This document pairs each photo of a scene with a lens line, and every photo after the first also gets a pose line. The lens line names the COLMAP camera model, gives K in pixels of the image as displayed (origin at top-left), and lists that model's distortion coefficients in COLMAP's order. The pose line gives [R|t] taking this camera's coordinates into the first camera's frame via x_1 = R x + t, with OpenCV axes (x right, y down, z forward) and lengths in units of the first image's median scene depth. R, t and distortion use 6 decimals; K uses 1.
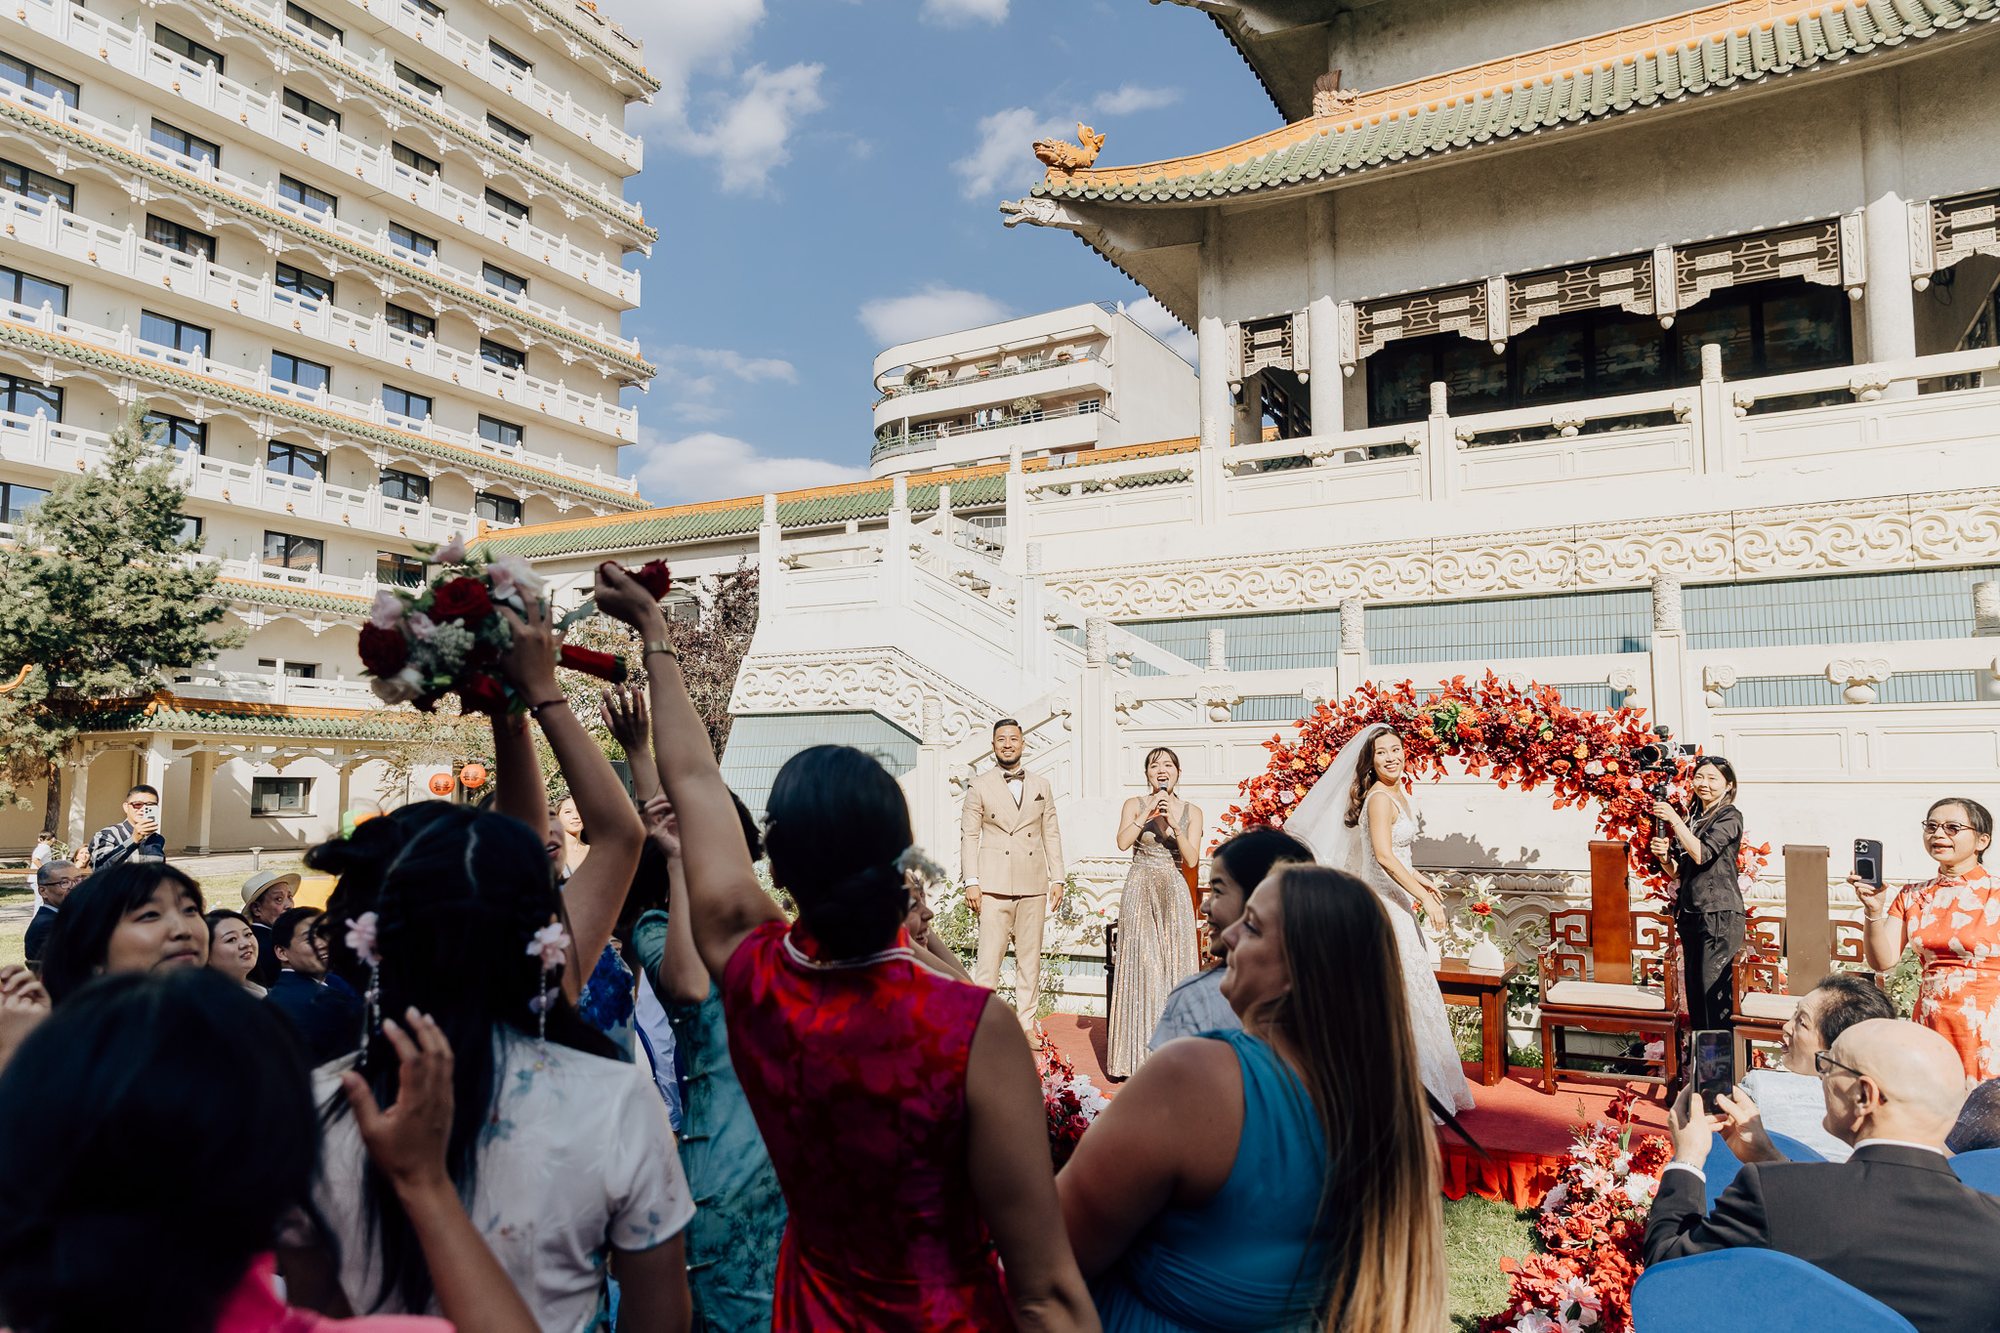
lens RADIAL K [[1290.5, 0, 1000.3], [0, 1290.5, 673.5], [0, 0, 1]] dist [0.007086, 0.002252]
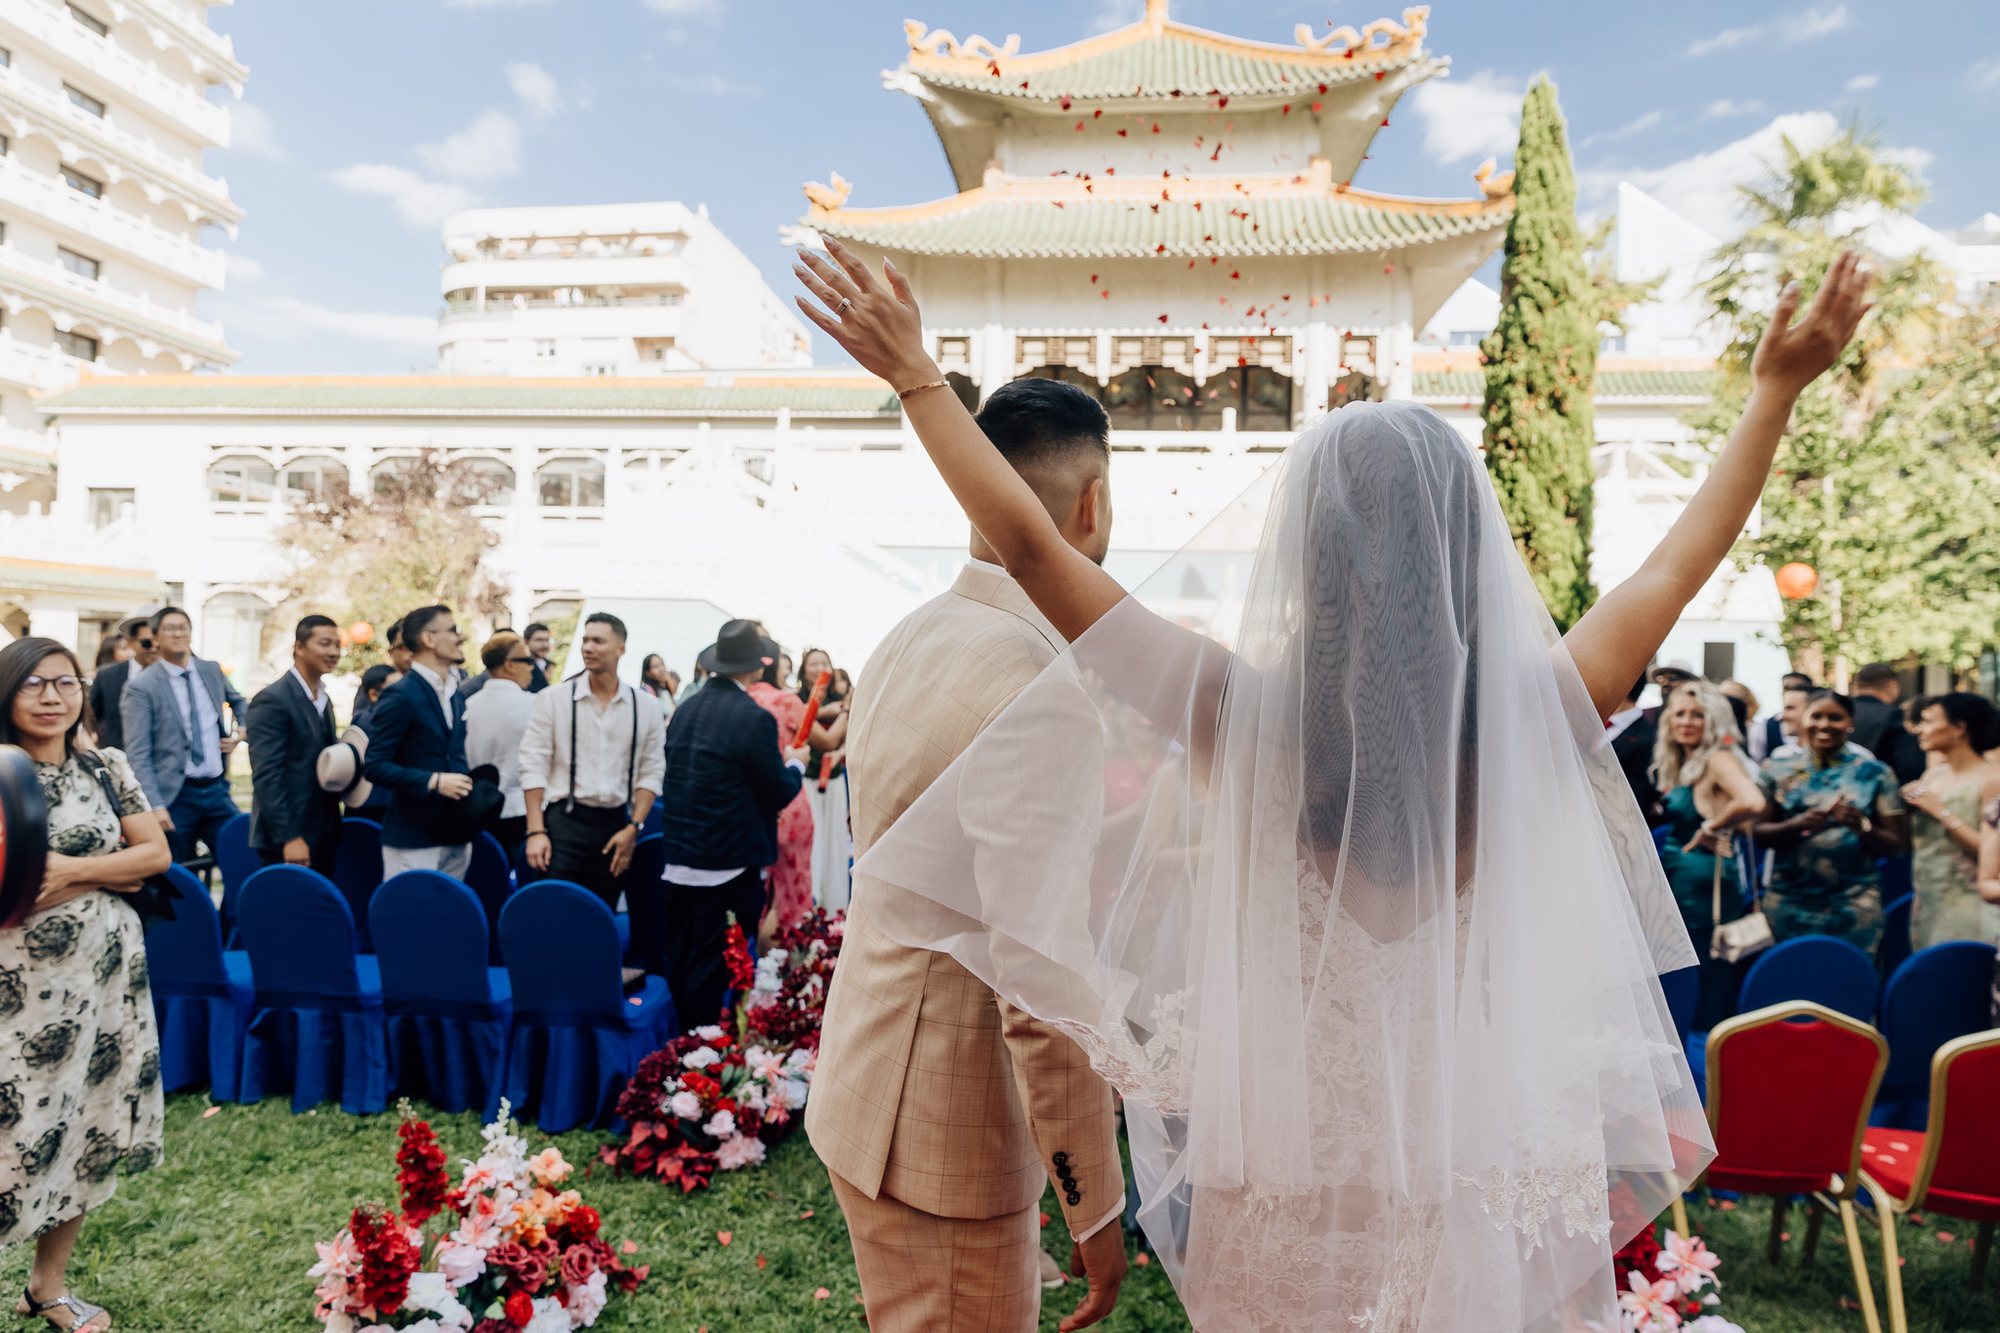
lens RADIAL K [[1287.1, 0, 980.4], [0, 1287.1, 647.8], [0, 0, 1]] dist [0.002447, -0.001482]
pose [[0.924568, 0.029486, 0.379874, -0.319212], [-0.060281, 0.995764, 0.069426, -0.031621], [-0.376218, -0.087089, 0.922429, -0.385873]]
